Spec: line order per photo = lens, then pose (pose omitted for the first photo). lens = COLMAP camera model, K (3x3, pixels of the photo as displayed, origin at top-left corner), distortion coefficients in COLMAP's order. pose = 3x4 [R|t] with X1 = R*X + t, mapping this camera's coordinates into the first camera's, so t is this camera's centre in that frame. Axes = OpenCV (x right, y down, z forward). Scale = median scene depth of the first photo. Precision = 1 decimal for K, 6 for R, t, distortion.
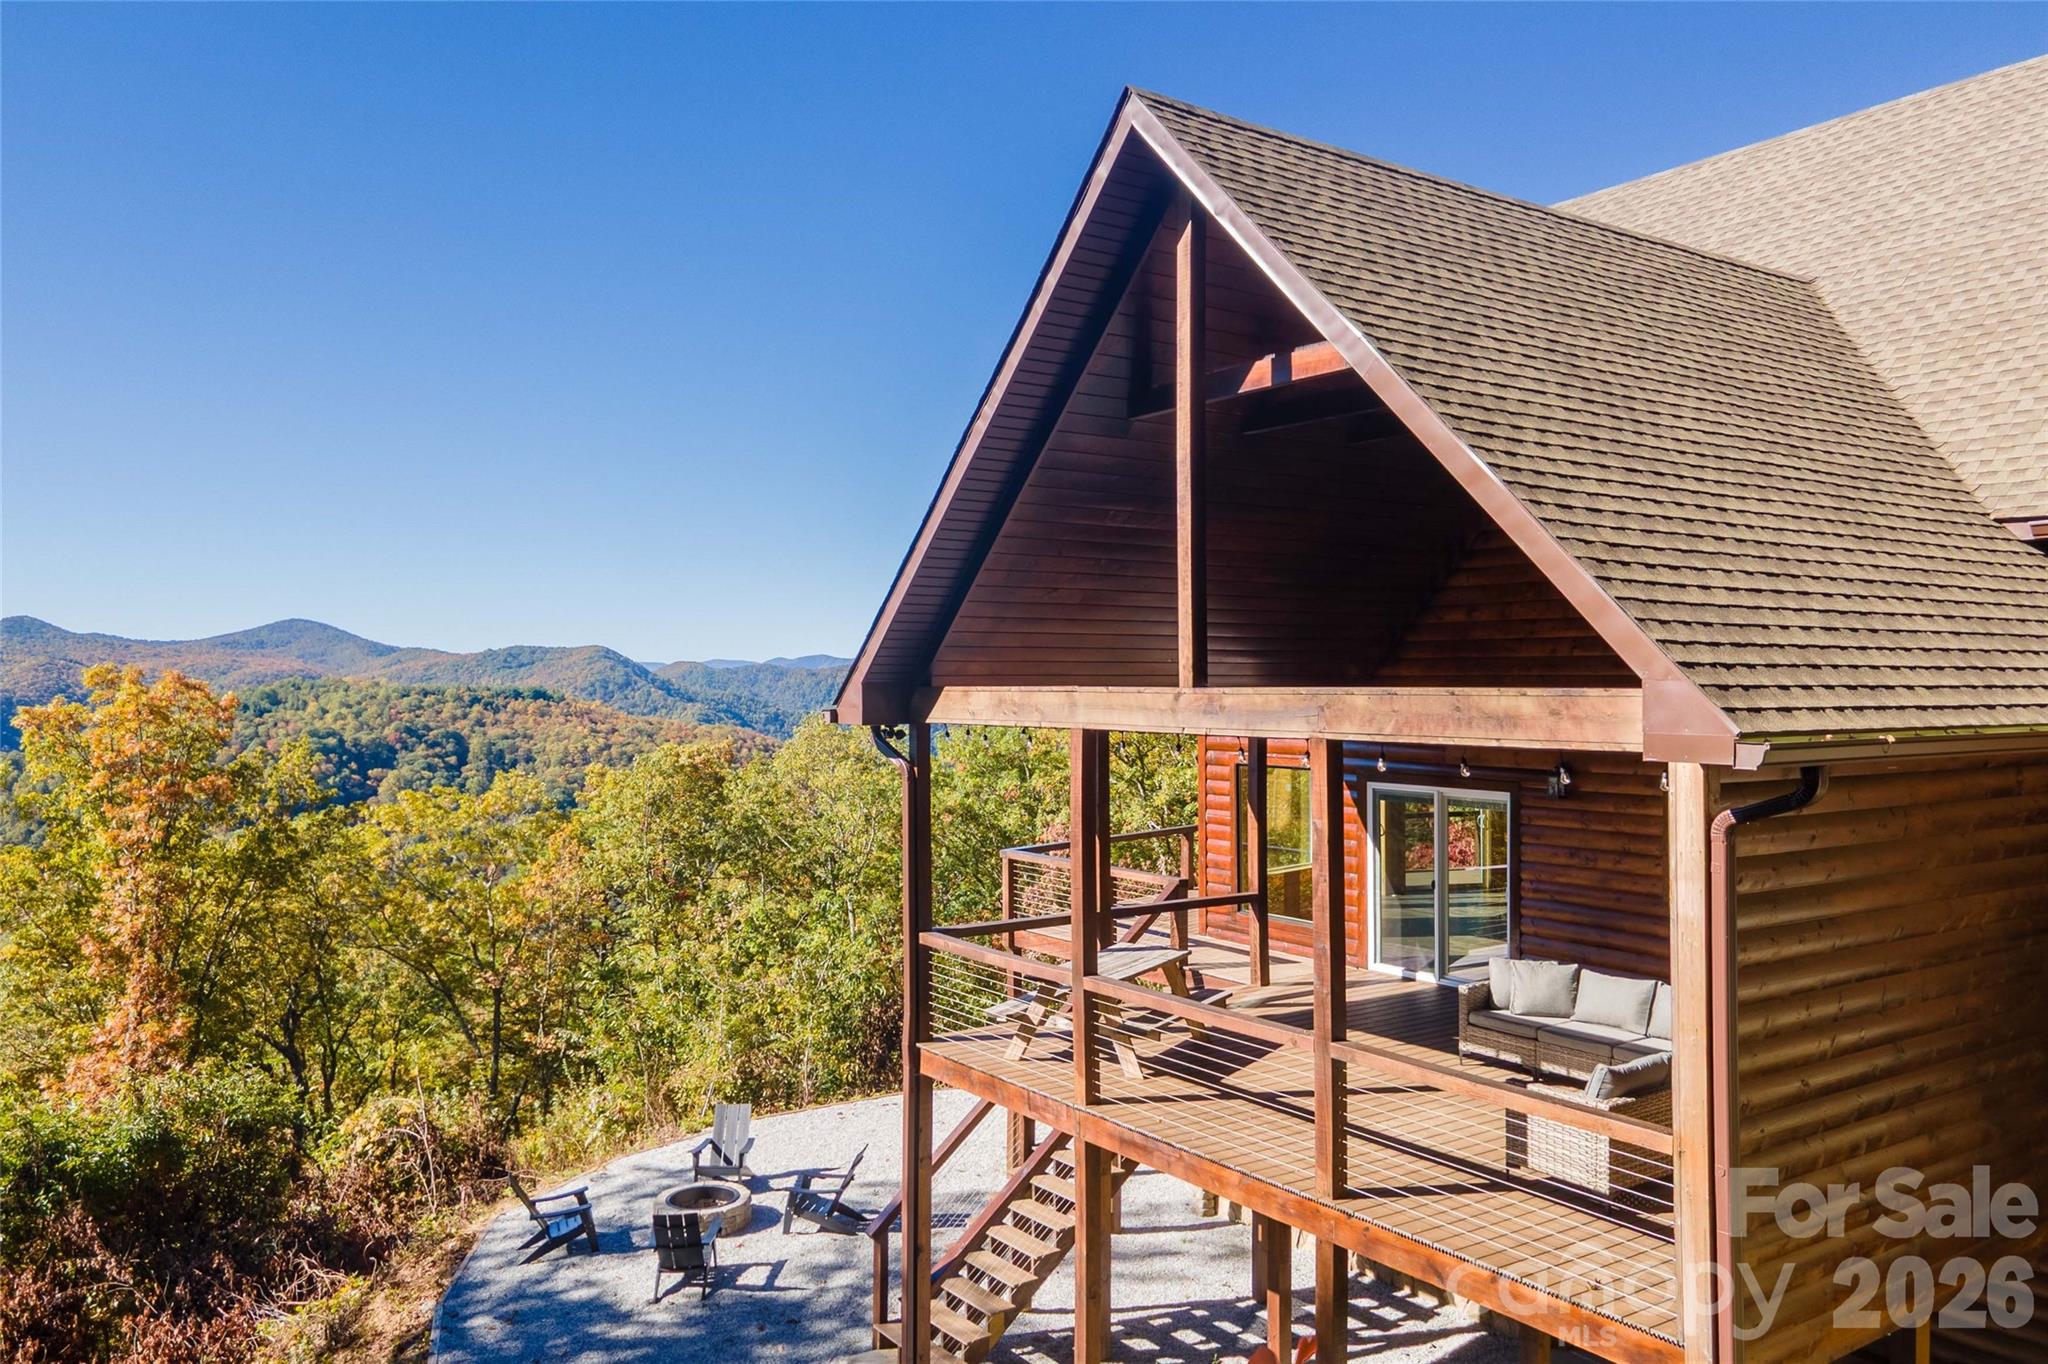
lens RADIAL K [[1512.7, 0, 1021.4], [0, 1512.7, 690.2], [0, 0, 1]] dist [0.034408, 0.012173]
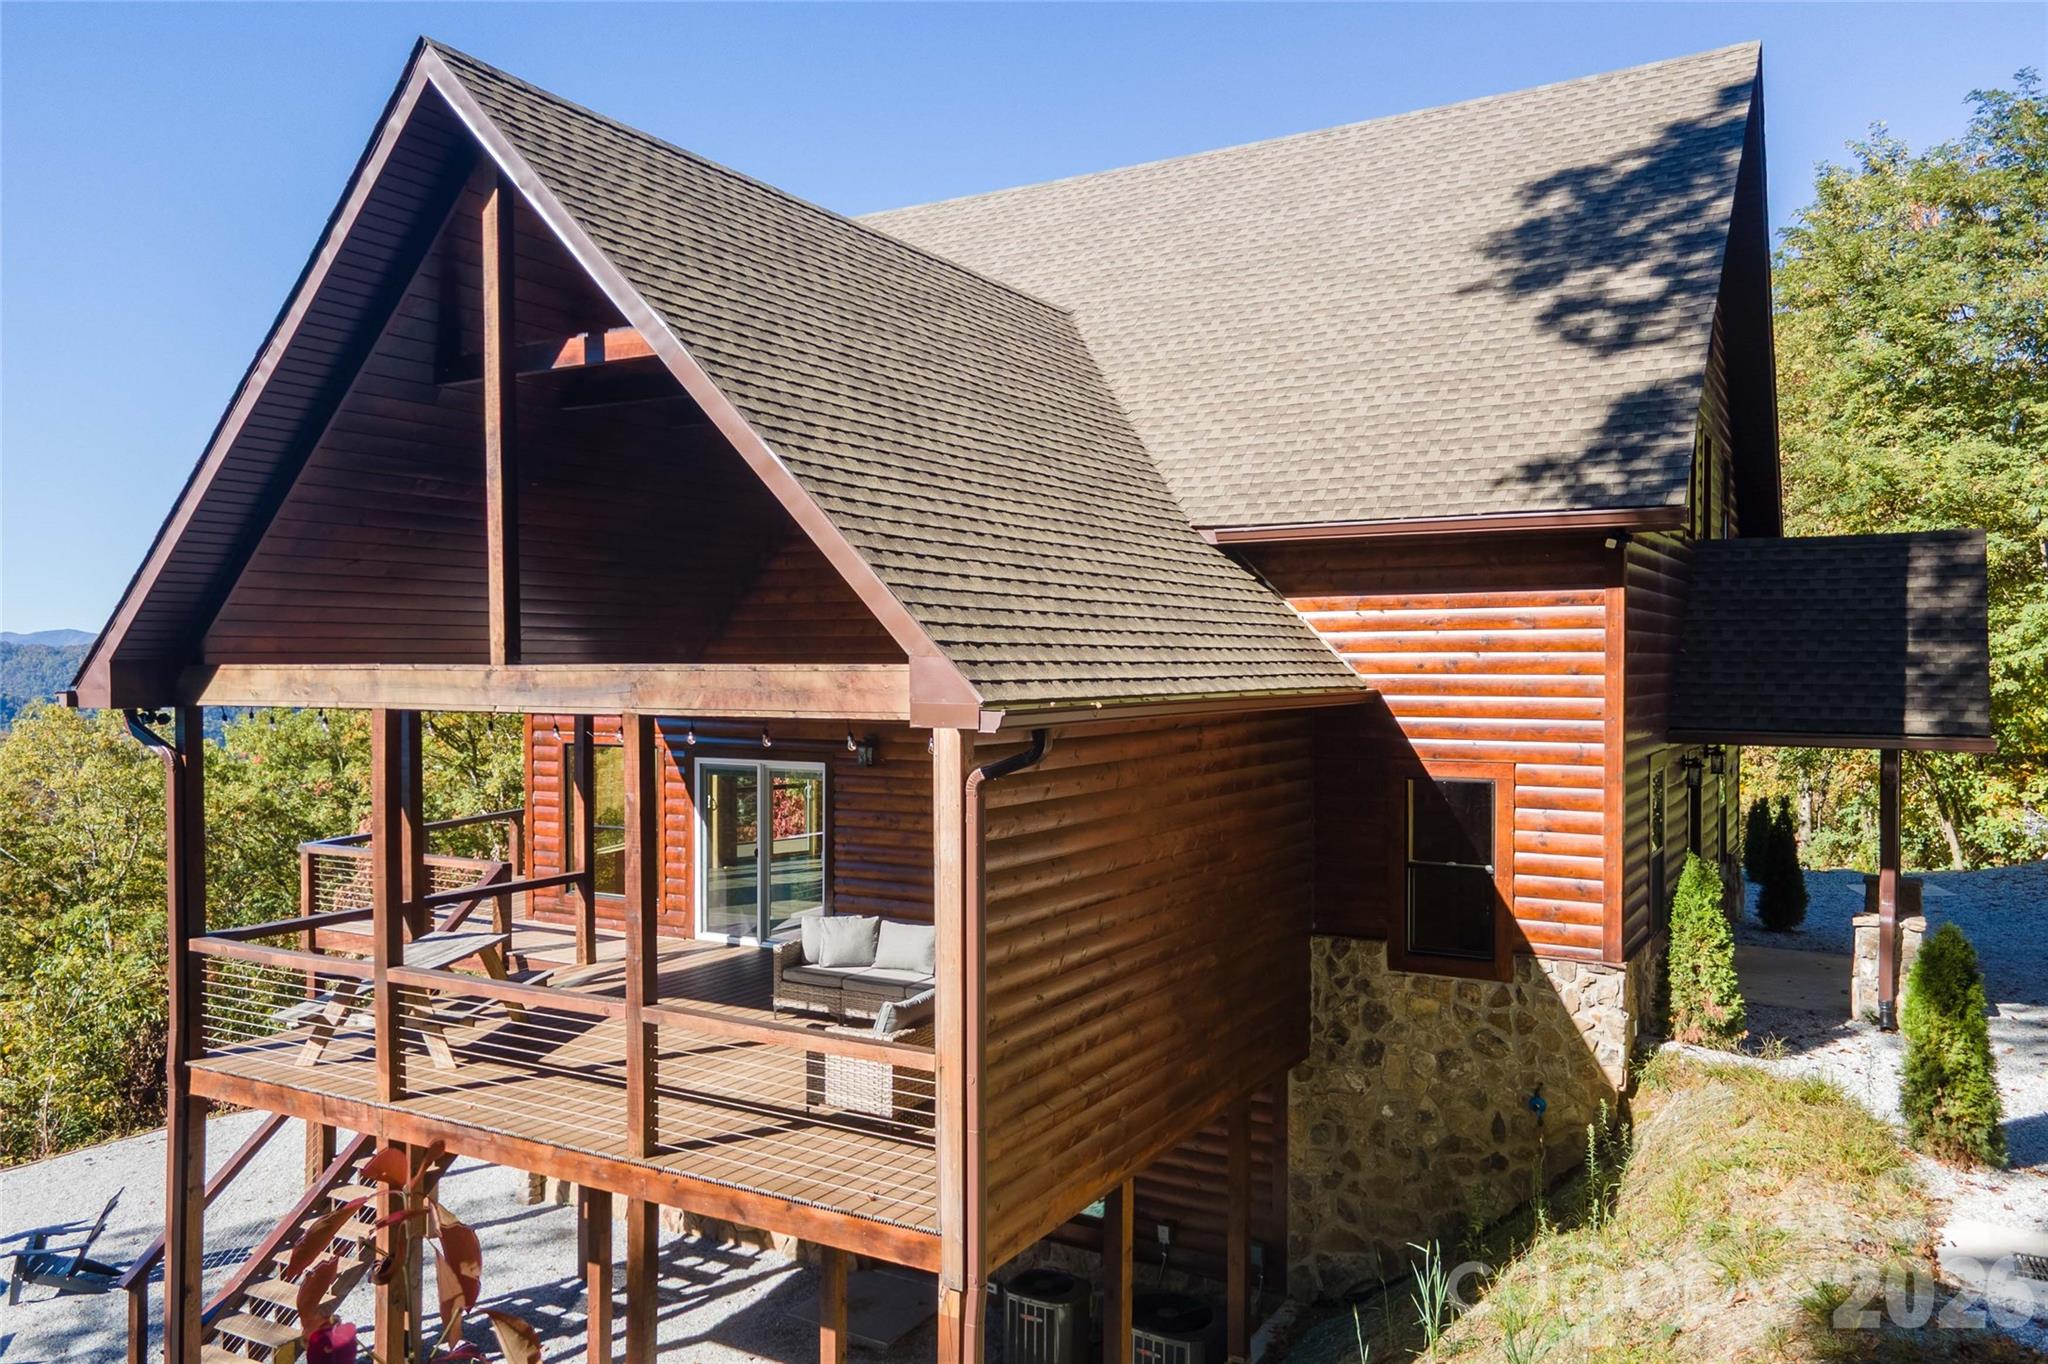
lens RADIAL K [[1512.7, 0, 1021.4], [0, 1512.7, 690.2], [0, 0, 1]] dist [0.034408, 0.012173]
pose [[0.911487, -0.008367, 0.411244, 0.010656], [0.002885, 0.999899, 0.013948, 0.001530], [-0.411319, -0.011527, 0.911419, -0.032820]]
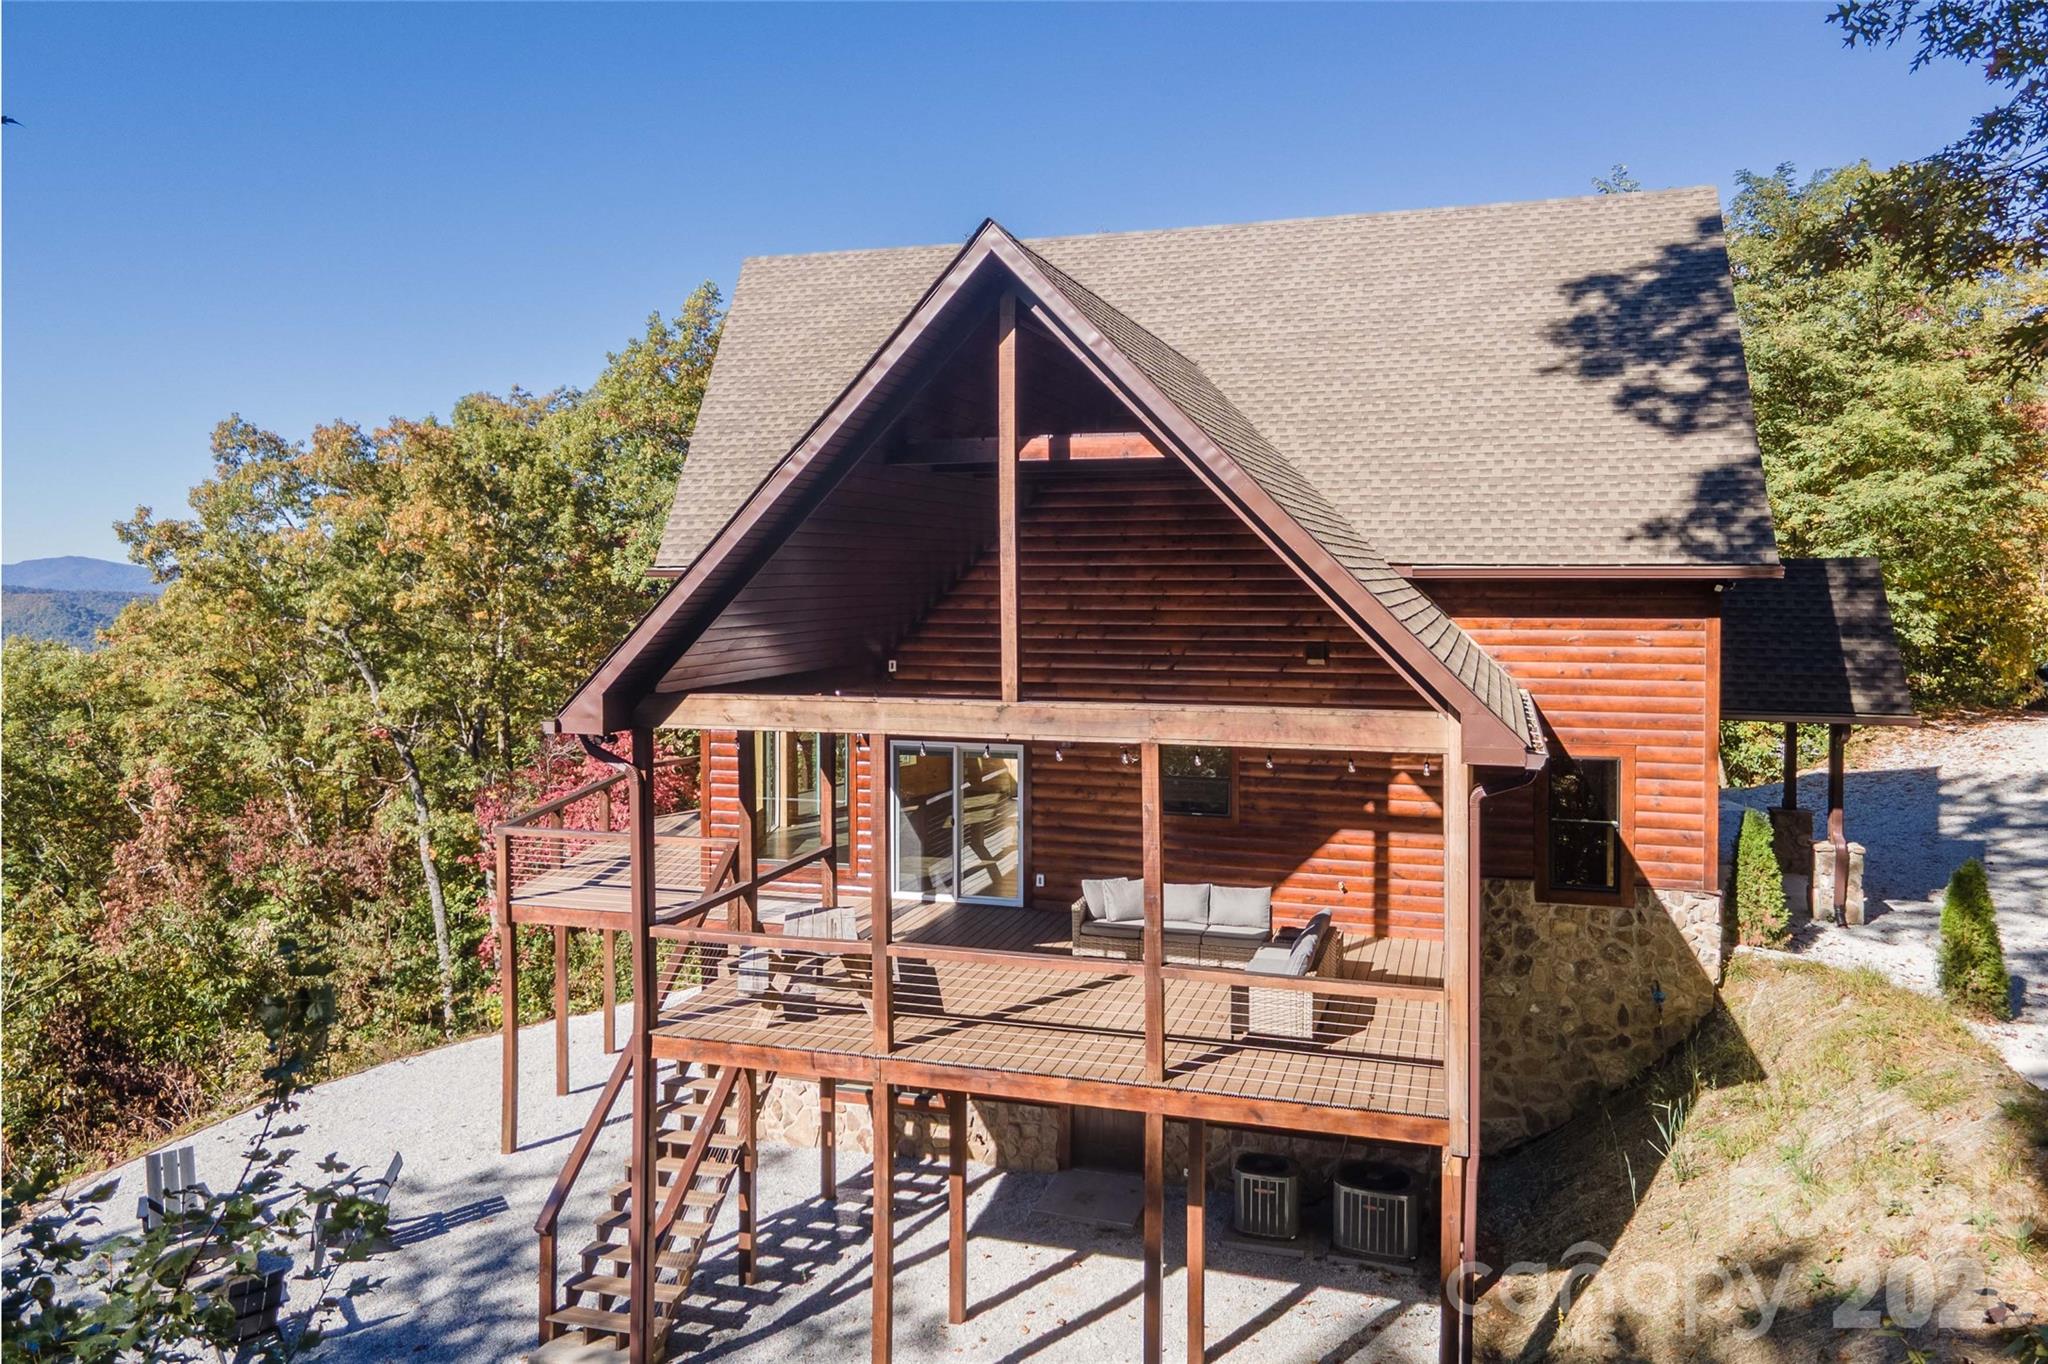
lens RADIAL K [[1503.9, 0, 1025.7], [0, 1503.9, 620.7], [0, 0, 1]] dist [0.047442, 0.002565]
pose [[0.791892, -0.021092, 0.610296, -0.491895], [0.004802, 0.999588, 0.028314, -0.080614], [-0.610642, -0.019491, 0.791667, 0.008420]]
